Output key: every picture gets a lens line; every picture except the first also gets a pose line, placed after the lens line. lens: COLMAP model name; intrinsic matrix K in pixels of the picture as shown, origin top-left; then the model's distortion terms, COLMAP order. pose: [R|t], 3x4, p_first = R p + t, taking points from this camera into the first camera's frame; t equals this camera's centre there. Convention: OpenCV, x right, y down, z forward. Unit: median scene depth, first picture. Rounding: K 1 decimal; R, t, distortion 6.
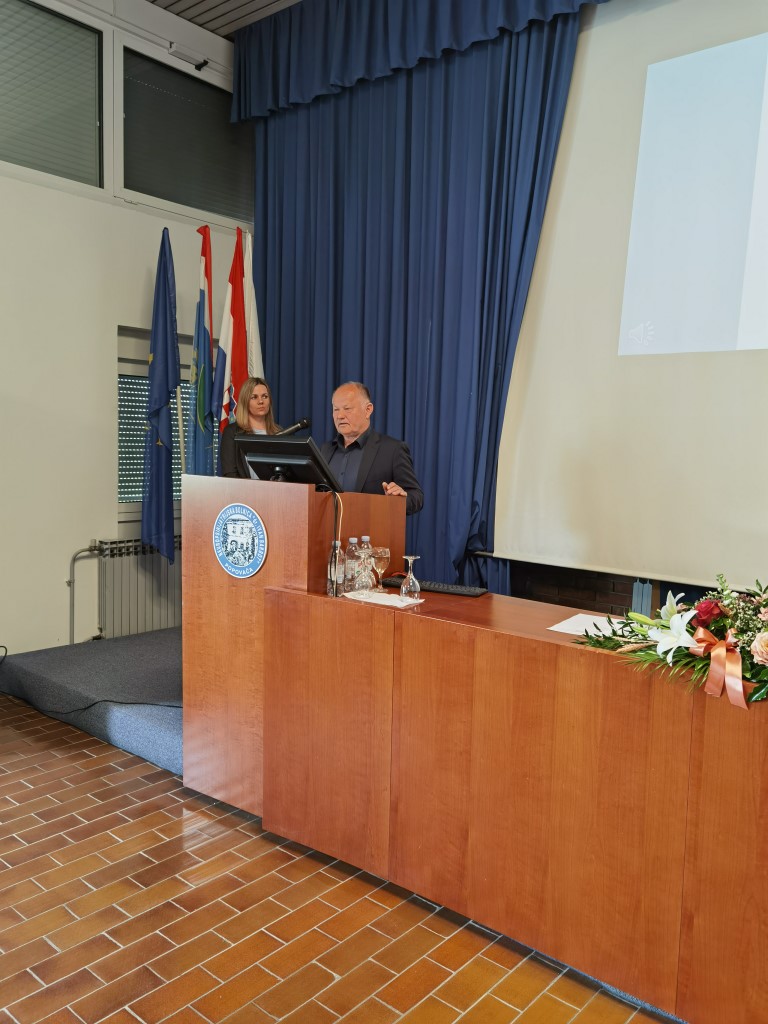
lens RADIAL K [[820.8, 0, 395.9], [0, 820.8, 518.9], [0, 0, 1]] dist [0.014474, -0.005899]
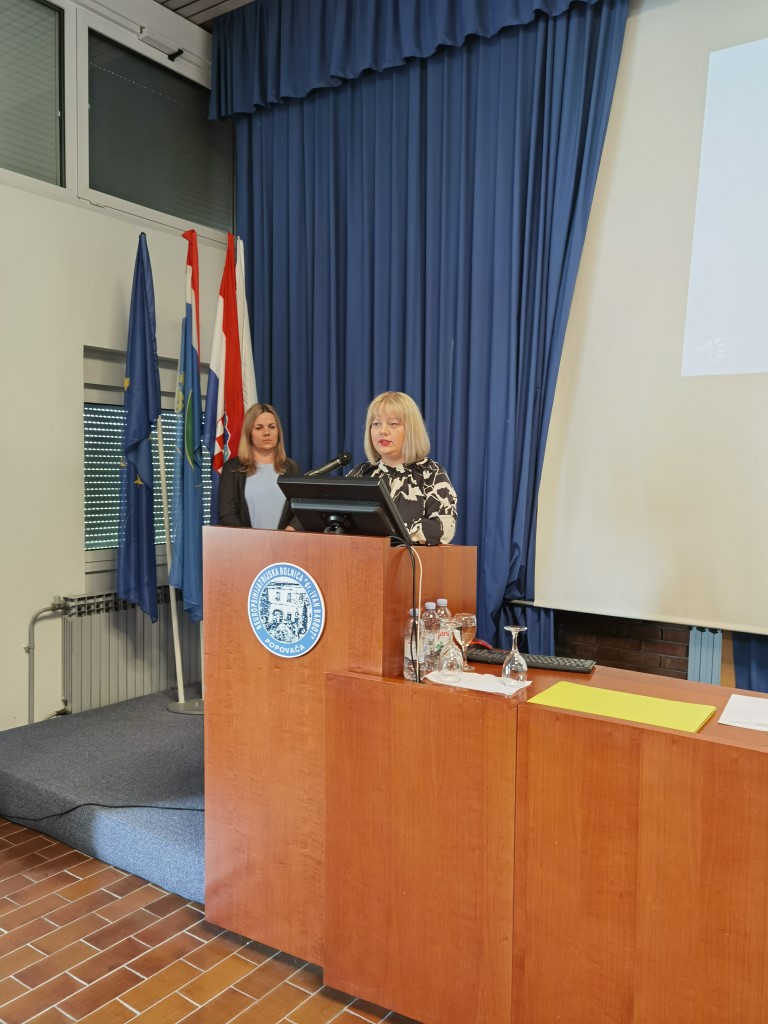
lens RADIAL K [[820.8, 0, 401.6], [0, 820.8, 518.6], [0, 0, 1]] dist [0.014474, -0.005899]
pose [[0.995891, -0.019311, 0.088476, -0.124223], [0.022262, 0.999224, -0.032492, -0.027710], [-0.087780, 0.034328, 0.995548, 0.172503]]
